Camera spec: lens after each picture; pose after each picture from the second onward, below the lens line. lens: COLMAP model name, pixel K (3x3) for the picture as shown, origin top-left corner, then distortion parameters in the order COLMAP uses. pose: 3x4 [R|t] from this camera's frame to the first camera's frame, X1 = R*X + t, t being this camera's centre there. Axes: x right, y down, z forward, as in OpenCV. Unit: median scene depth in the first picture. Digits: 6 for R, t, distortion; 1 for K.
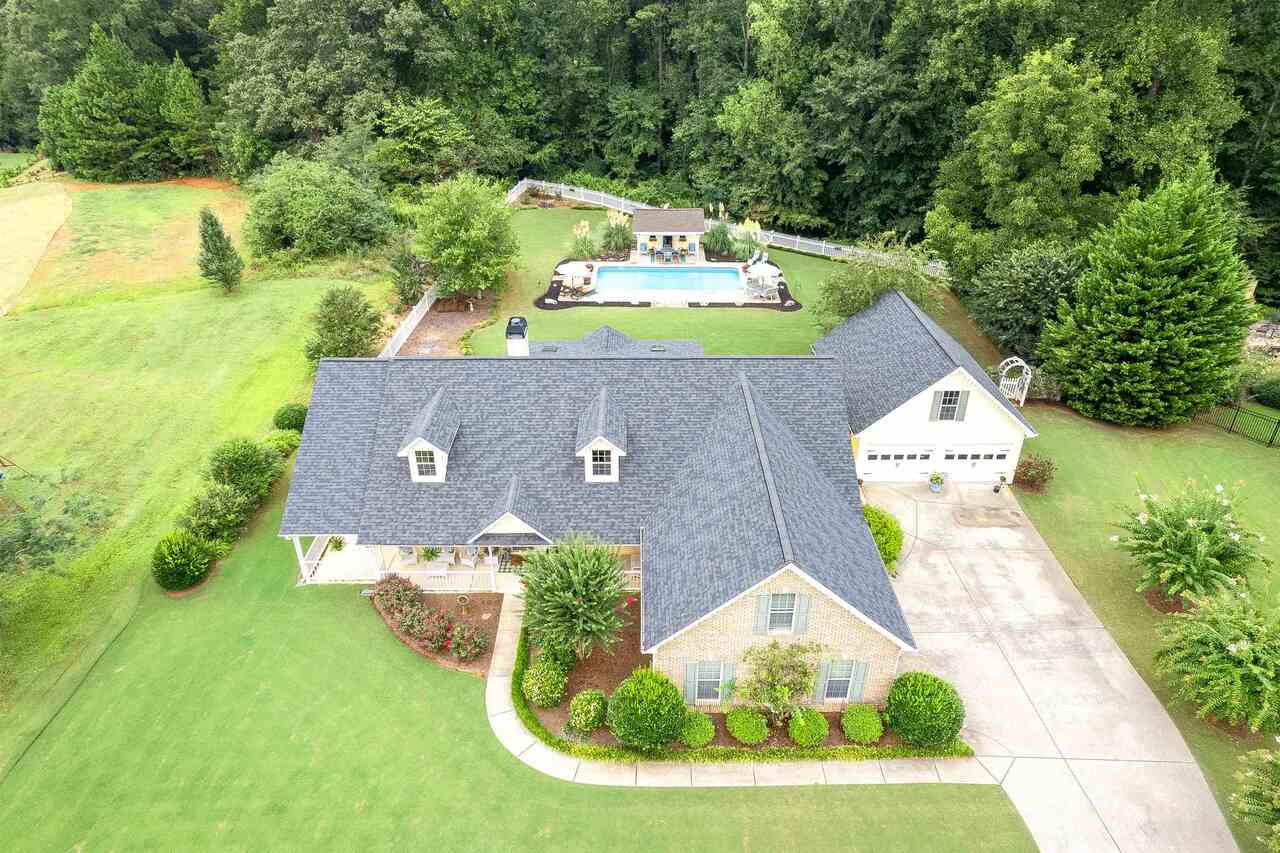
lens RADIAL K [[827.5, 0, 632.3], [0, 827.5, 425.9], [0, 0, 1]] dist [-0.074855, 0.065872]
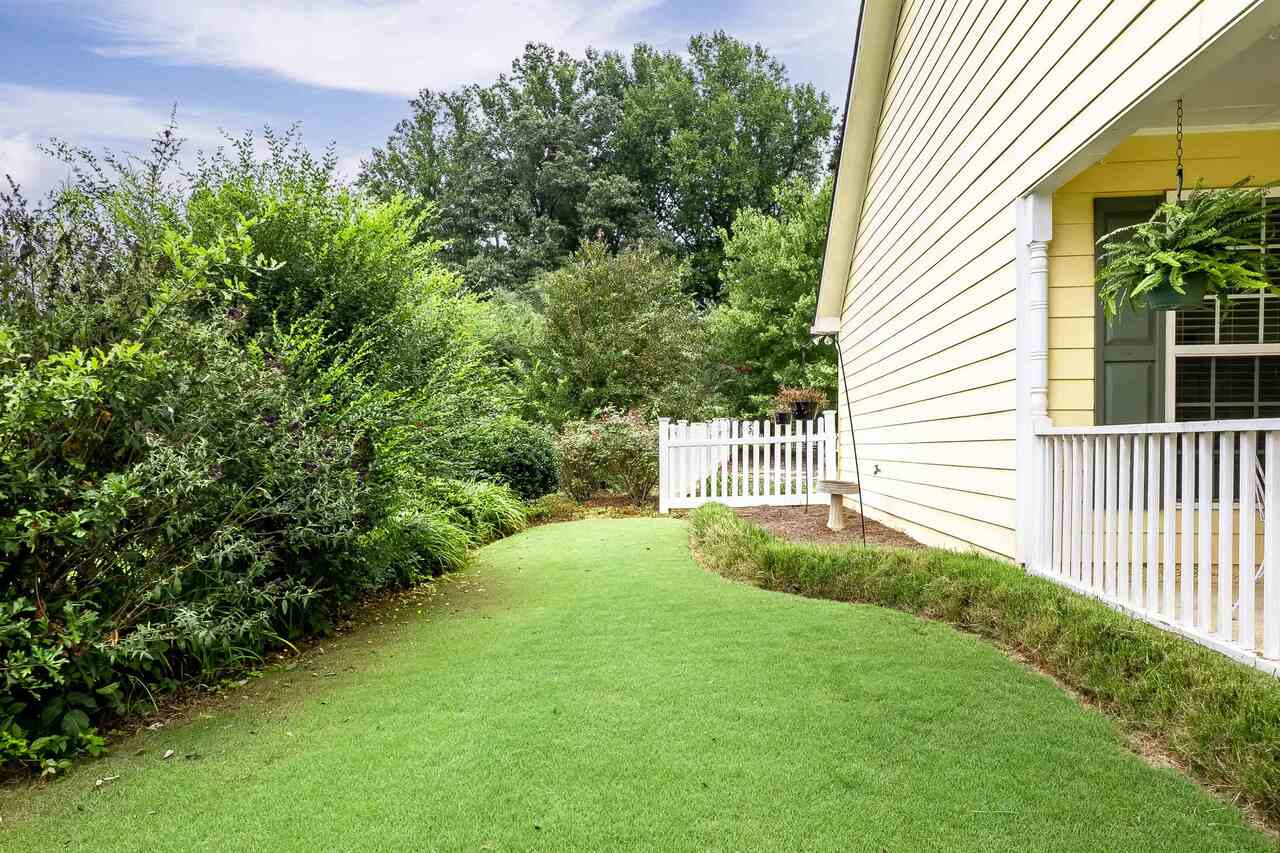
lens RADIAL K [[898.2, 0, 600.7], [0, 898.2, 452.2], [0, 0, 1]] dist [-0.064893, -0.001013]
pose [[0.992392, 0.001140, -0.123114, -0.392197], [-0.060335, 0.876159, -0.478232, 0.140879], [0.107323, 0.482021, 0.869562, 0.855556]]
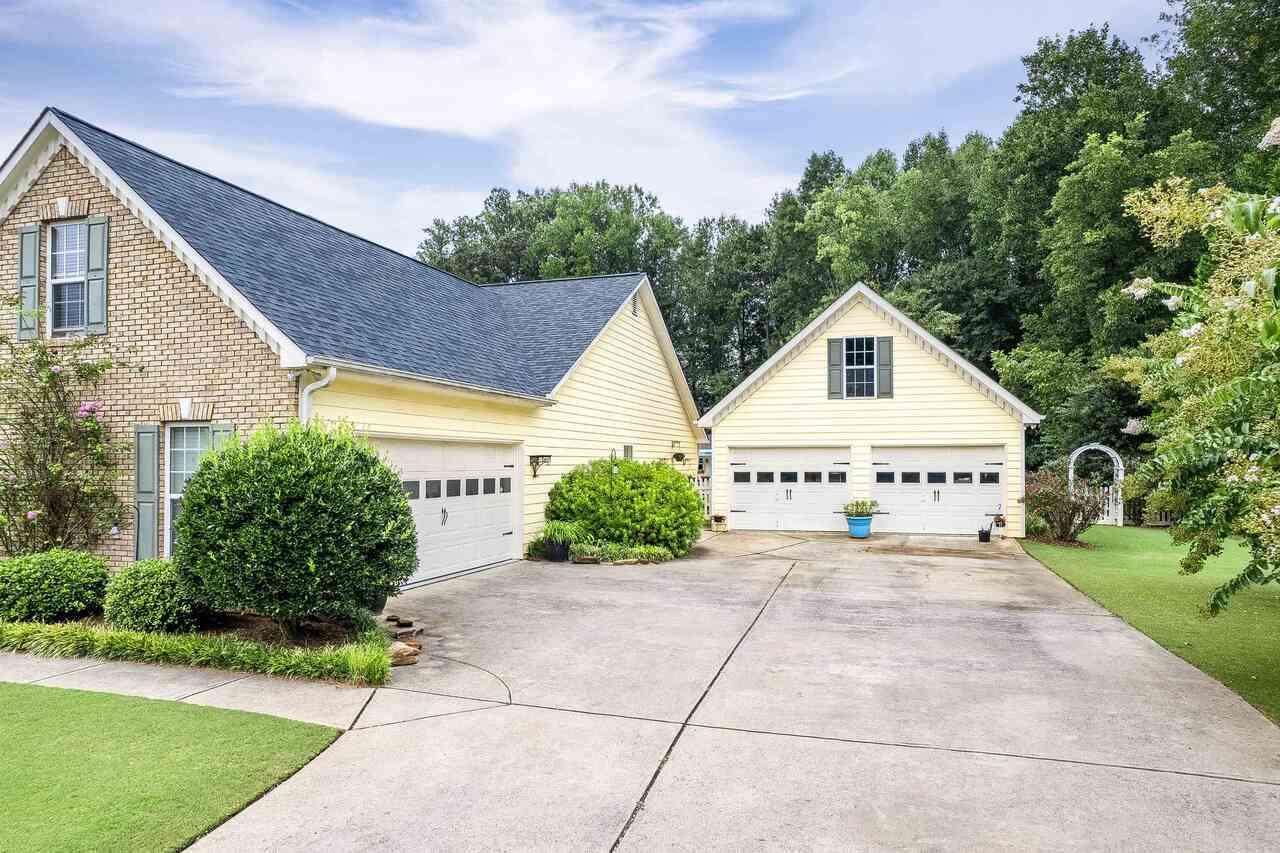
lens RADIAL K [[827.5, 0, 626.5], [0, 827.5, 436.6], [0, 0, 1]] dist [-0.074855, 0.065872]
pose [[0.950950, -0.005557, -0.309296, 0.392958], [-0.153823, 0.858972, -0.488370, 0.303937], [0.268391, 0.511992, 0.815984, 0.501328]]
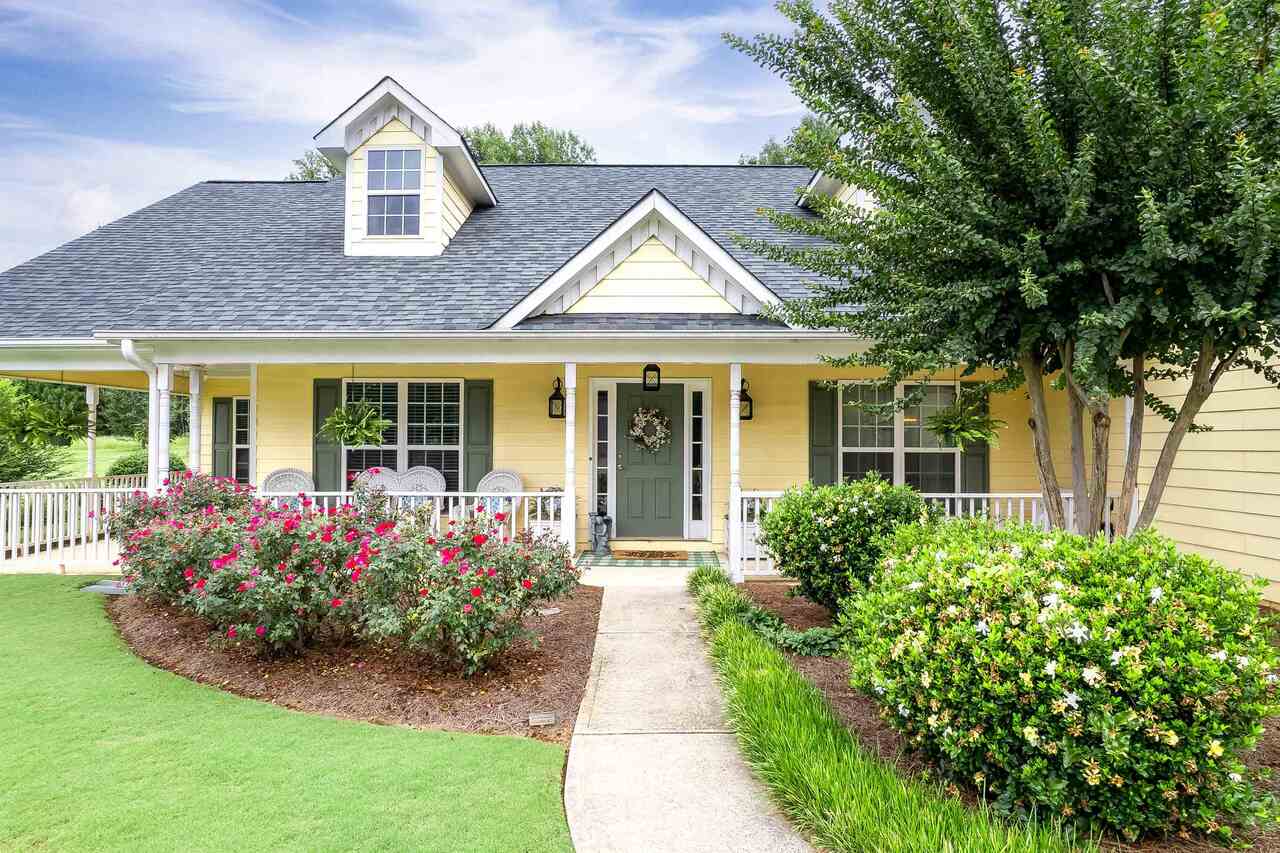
lens RADIAL K [[827.5, 0, 631.0], [0, 827.5, 425.2], [0, 0, 1]] dist [-0.074855, 0.065872]
pose [[0.999931, 0.008491, -0.008137, -0.122495], [-0.011446, 0.861553, -0.507539, 0.249429], [0.002701, 0.507597, 0.861591, 0.624749]]
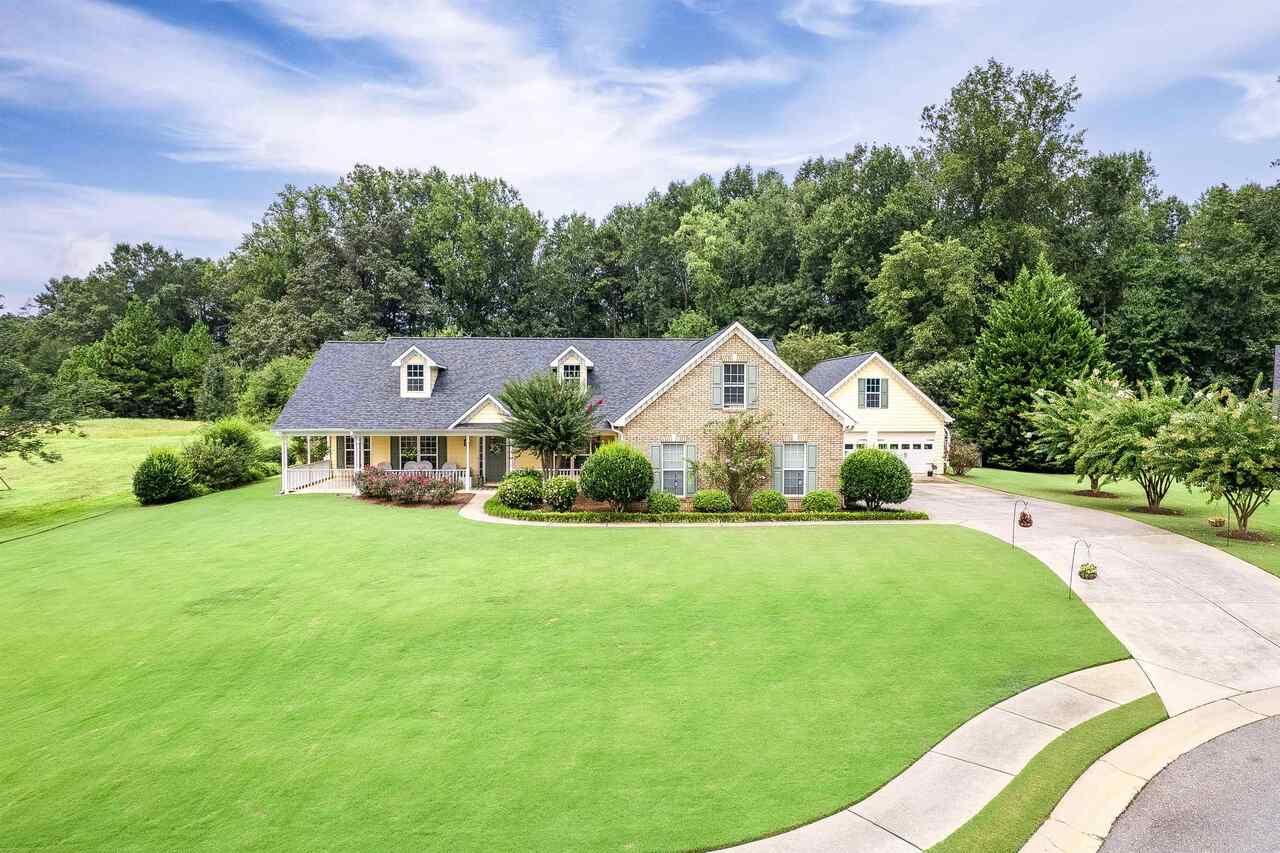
lens RADIAL K [[827.5, 0, 633.7], [0, 827.5, 423.9], [0, 0, 1]] dist [-0.074855, 0.065872]
pose [[0.998384, 0.003975, 0.056695, -0.013605], [0.022843, 0.885366, -0.464333, 0.521039], [-0.052041, 0.464877, 0.883844, 0.016706]]
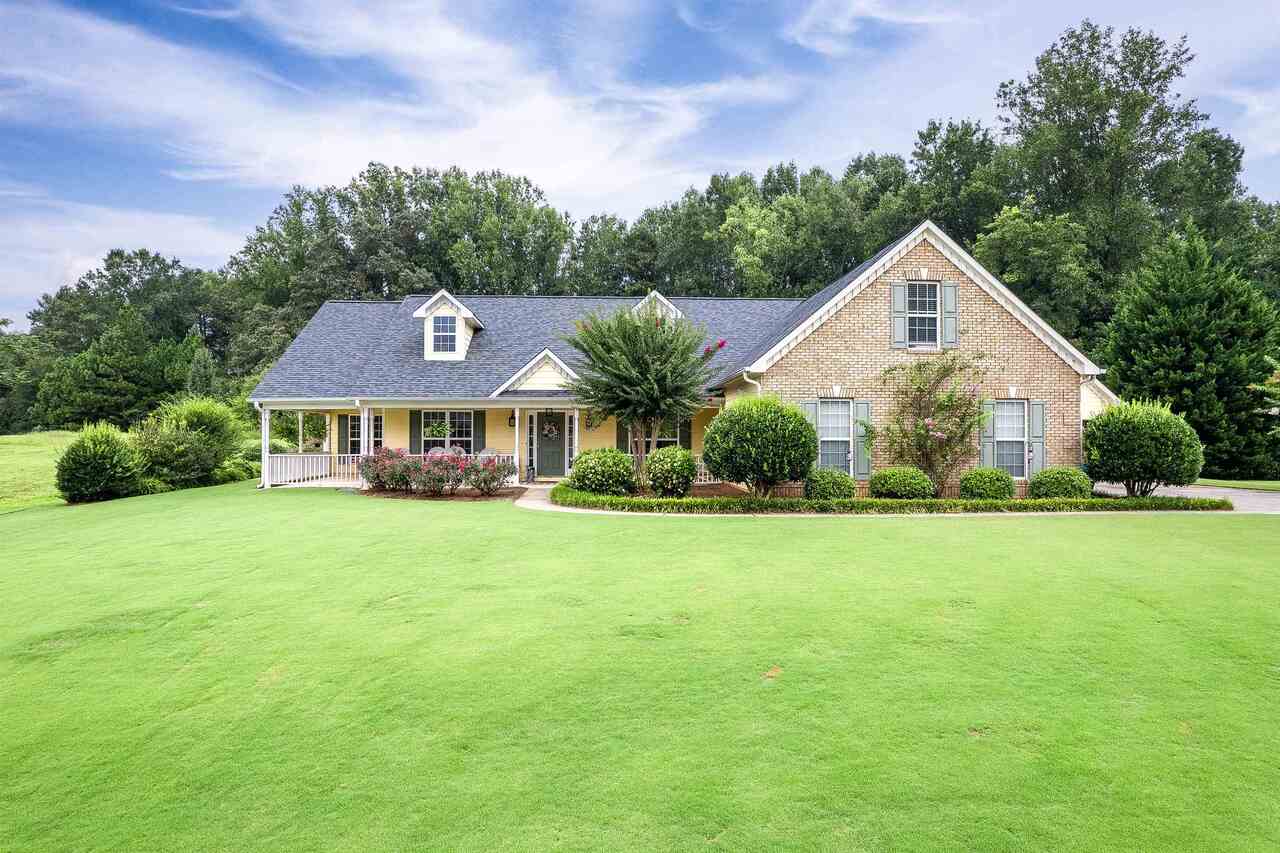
lens RADIAL K [[827.5, 0, 635.1], [0, 827.5, 425.5], [0, 0, 1]] dist [-0.074855, 0.065872]
pose [[0.998809, 0.006522, 0.048347, -0.080583], [0.018668, 0.864506, -0.502275, 0.454016], [-0.045072, 0.502580, 0.863355, 0.262220]]
